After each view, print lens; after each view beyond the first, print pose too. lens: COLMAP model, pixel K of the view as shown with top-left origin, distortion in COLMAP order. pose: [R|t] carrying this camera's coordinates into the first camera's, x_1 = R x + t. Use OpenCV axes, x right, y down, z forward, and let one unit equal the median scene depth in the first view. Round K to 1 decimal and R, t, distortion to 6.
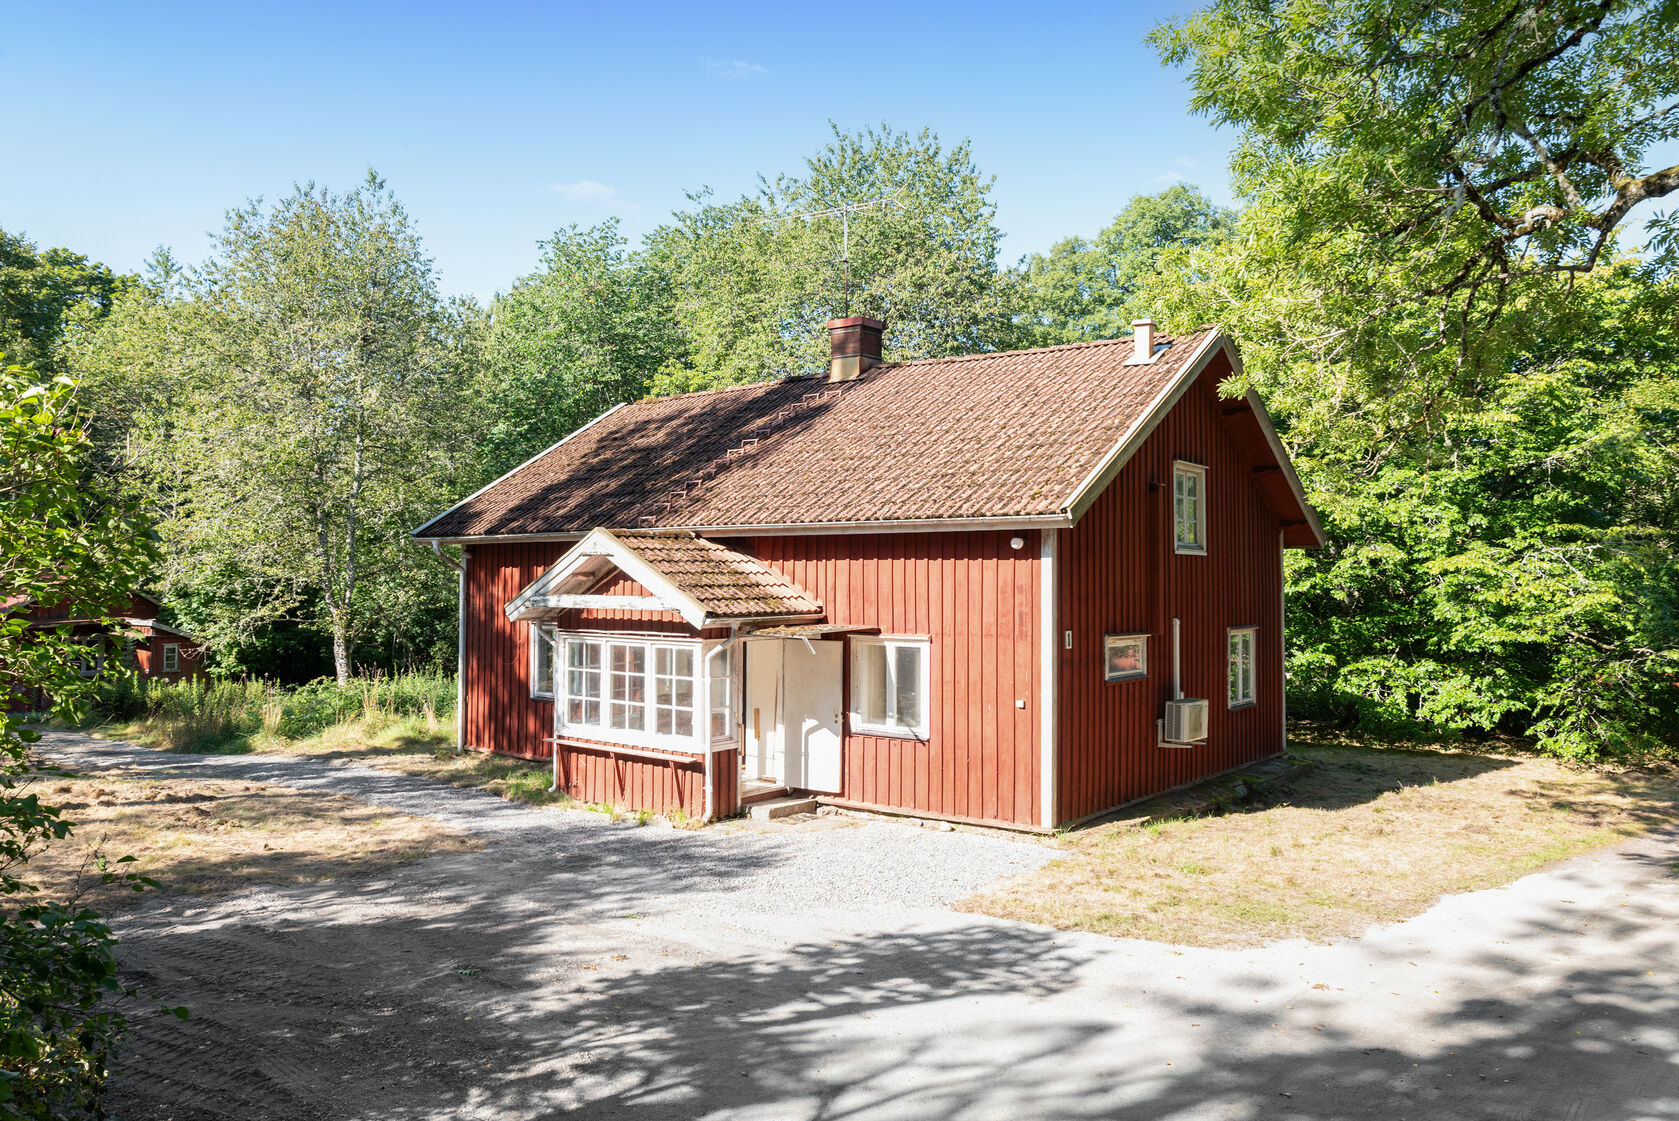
lens RADIAL K [[1157.0, 0, 833.9], [0, 1157.0, 550.1], [0, 0, 1]] dist [-0.001599, -0.007001]
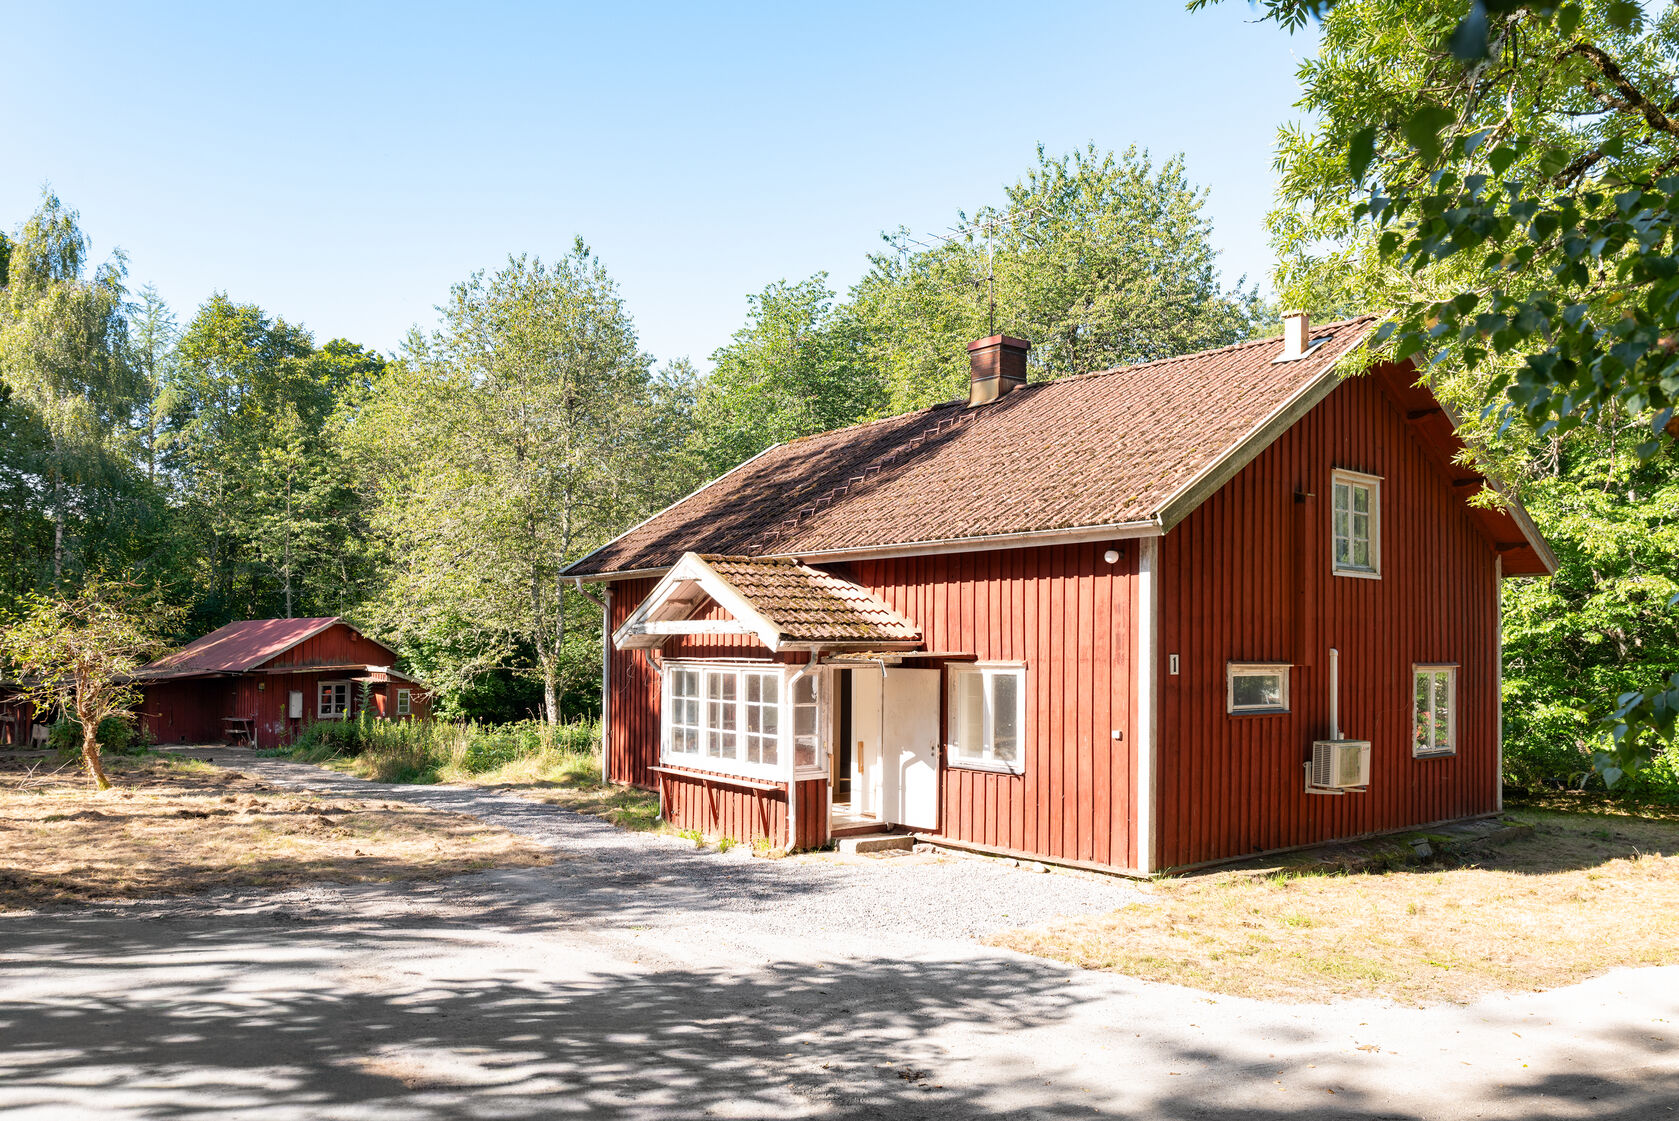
lens RADIAL K [[1157.0, 0, 846.7], [0, 1157.0, 667.0], [0, 0, 1]] dist [-0.001599, -0.007001]
pose [[0.973023, 0.002567, -0.230696, 0.123928], [0.005756, 0.999357, 0.035401, 0.035051], [0.230638, -0.035774, 0.972382, 0.053738]]
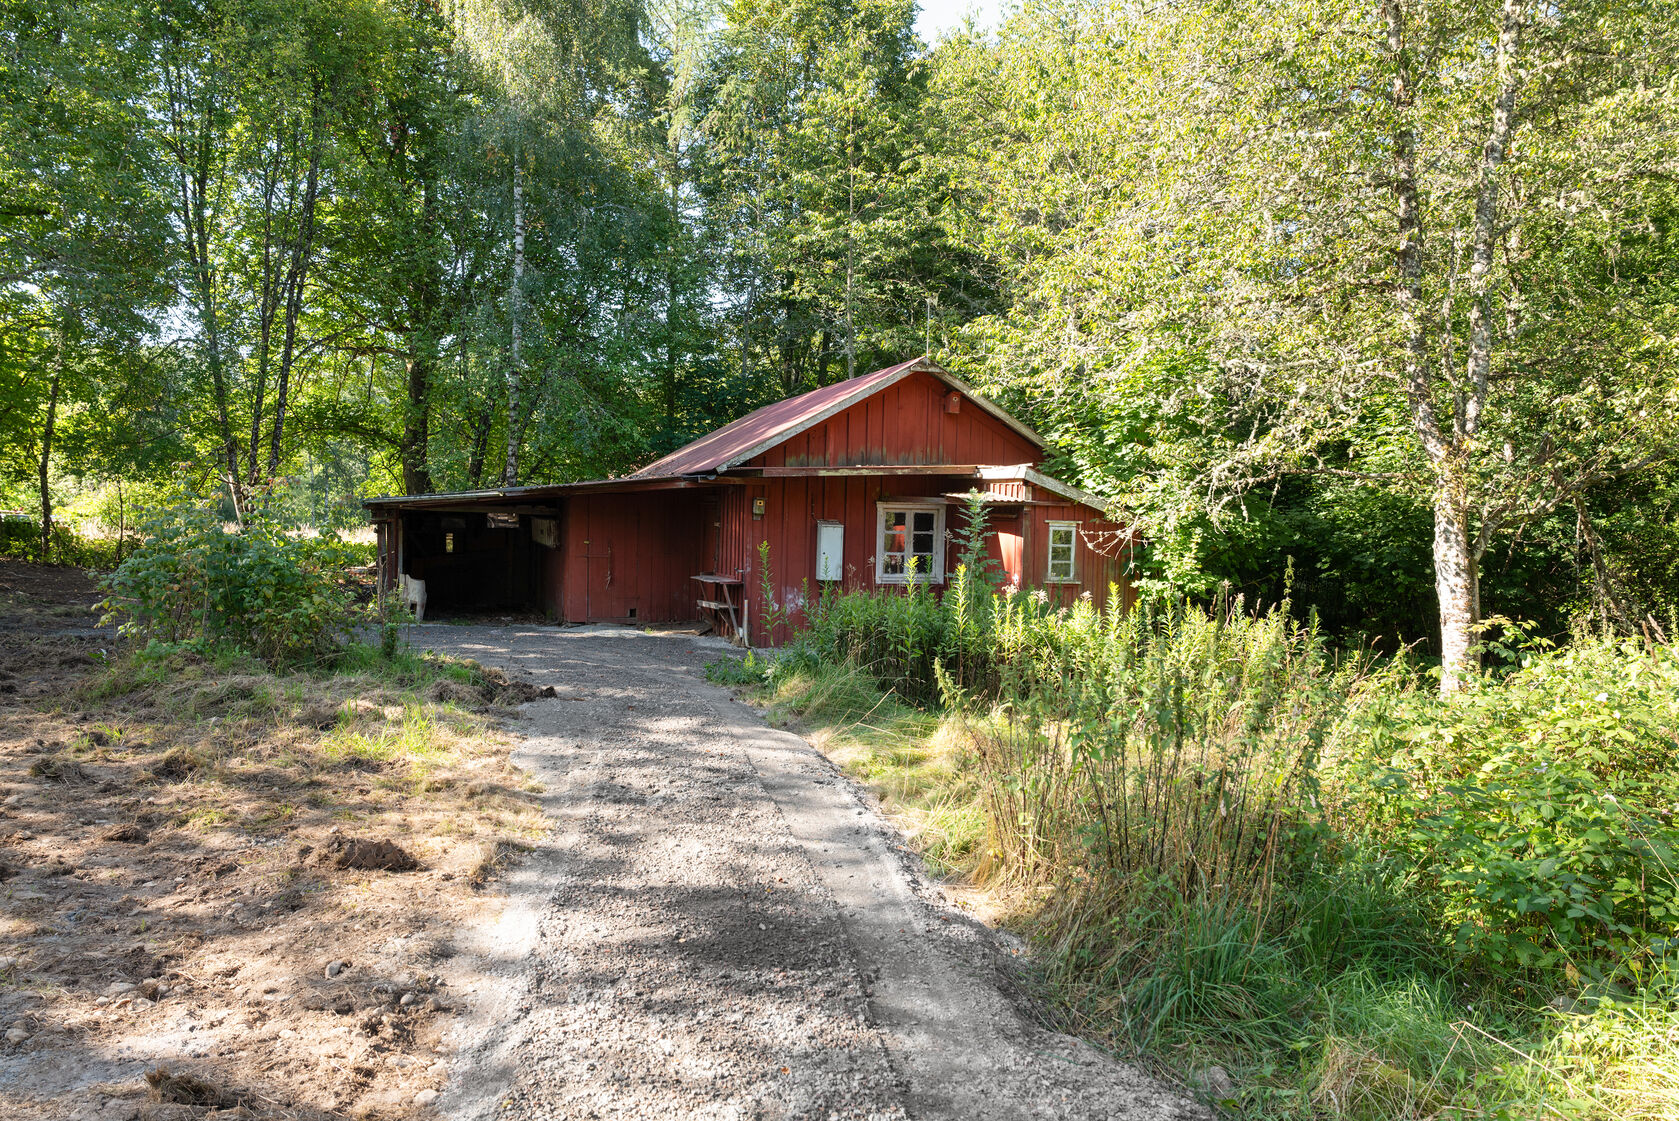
lens RADIAL K [[1181.2, 0, 834.9], [0, 1181.2, 565.4], [0, 0, 1]] dist [0.006753, 0.000894]
pose [[0.747550, 0.039911, -0.663005, -0.490980], [0.002421, 0.998023, 0.062808, 0.101481], [0.664201, -0.048557, 0.745975, 0.876840]]
